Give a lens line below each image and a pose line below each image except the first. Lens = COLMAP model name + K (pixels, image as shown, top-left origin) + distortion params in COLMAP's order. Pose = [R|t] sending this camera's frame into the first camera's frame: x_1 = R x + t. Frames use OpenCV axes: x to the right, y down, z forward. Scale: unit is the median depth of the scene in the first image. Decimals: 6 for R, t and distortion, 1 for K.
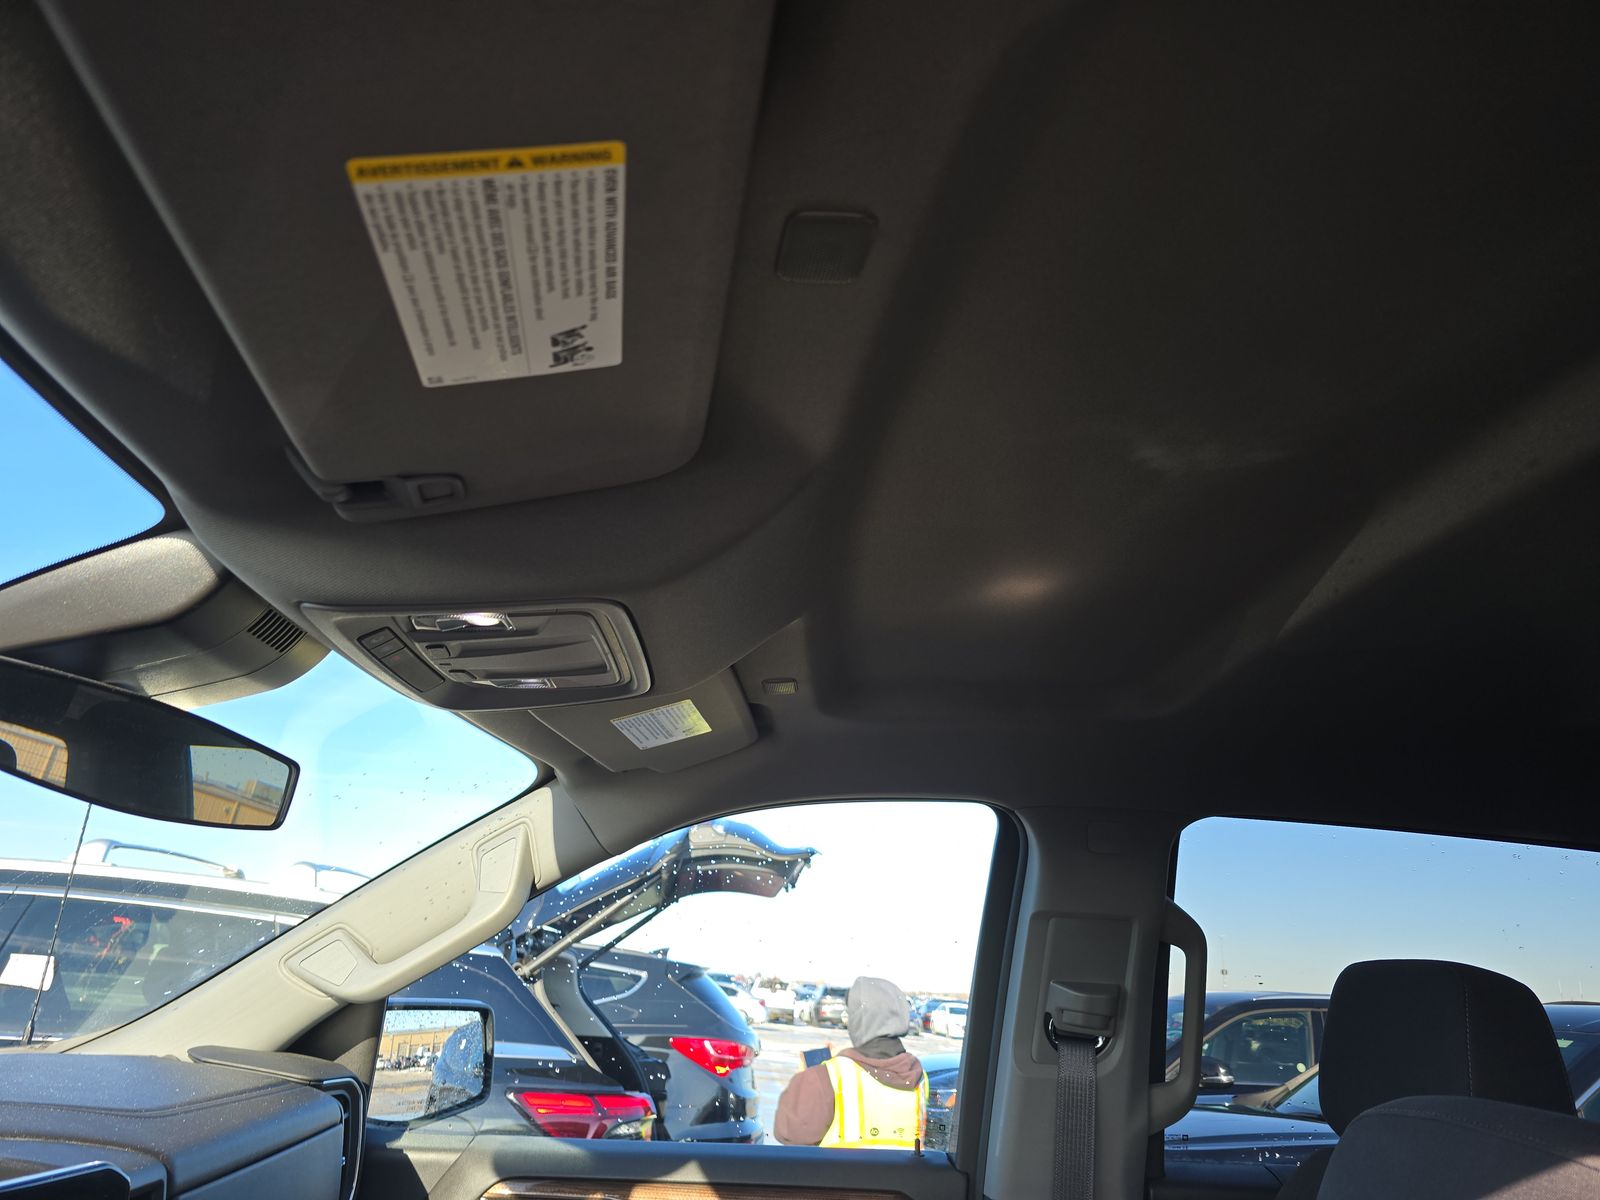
lens RADIAL K [[1087.4, 0, 800.0], [0, 1087.4, 600.0], [0, 0, 1]] dist [0.082894, -0.143514]
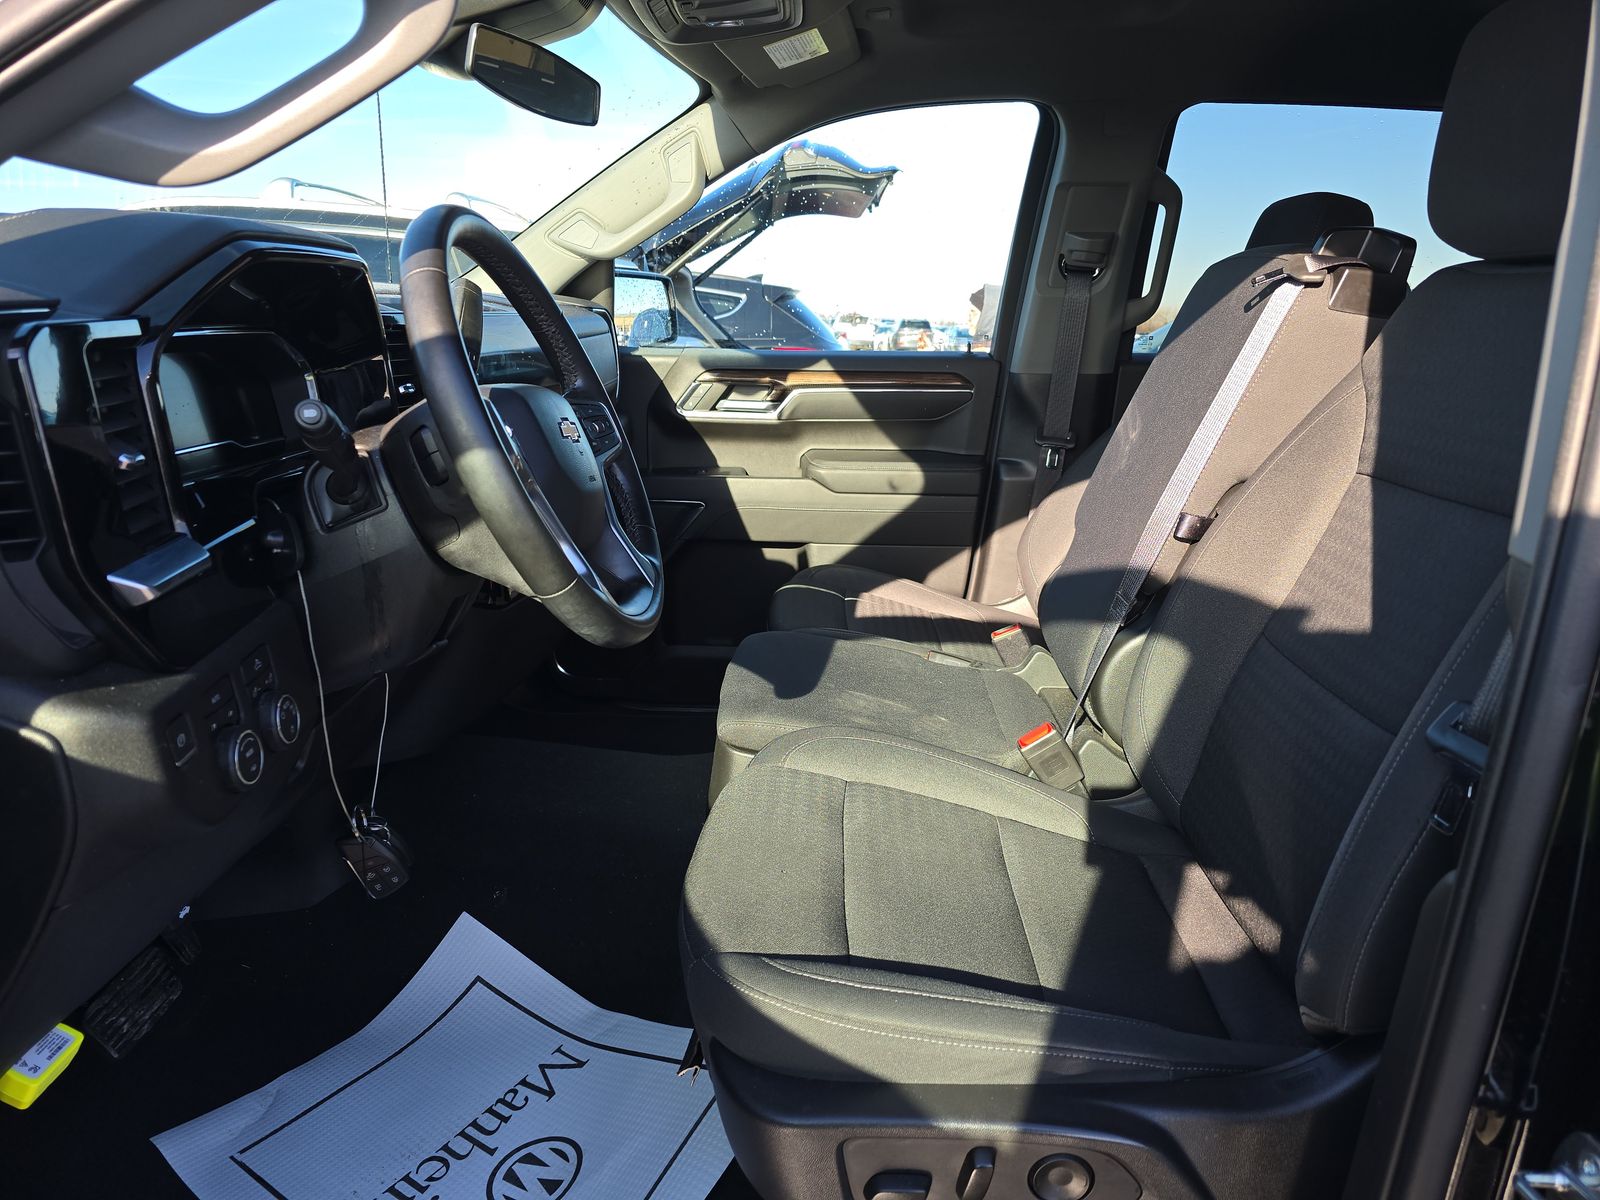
lens RADIAL K [[1087.4, 0, 800.0], [0, 1087.4, 600.0], [0, 0, 1]] dist [0.082894, -0.143514]
pose [[0.997198, -0.011325, -0.073949, -0.014761], [0.050194, 0.834249, 0.549098, -0.044618], [0.055473, -0.551271, 0.832480, -0.359435]]
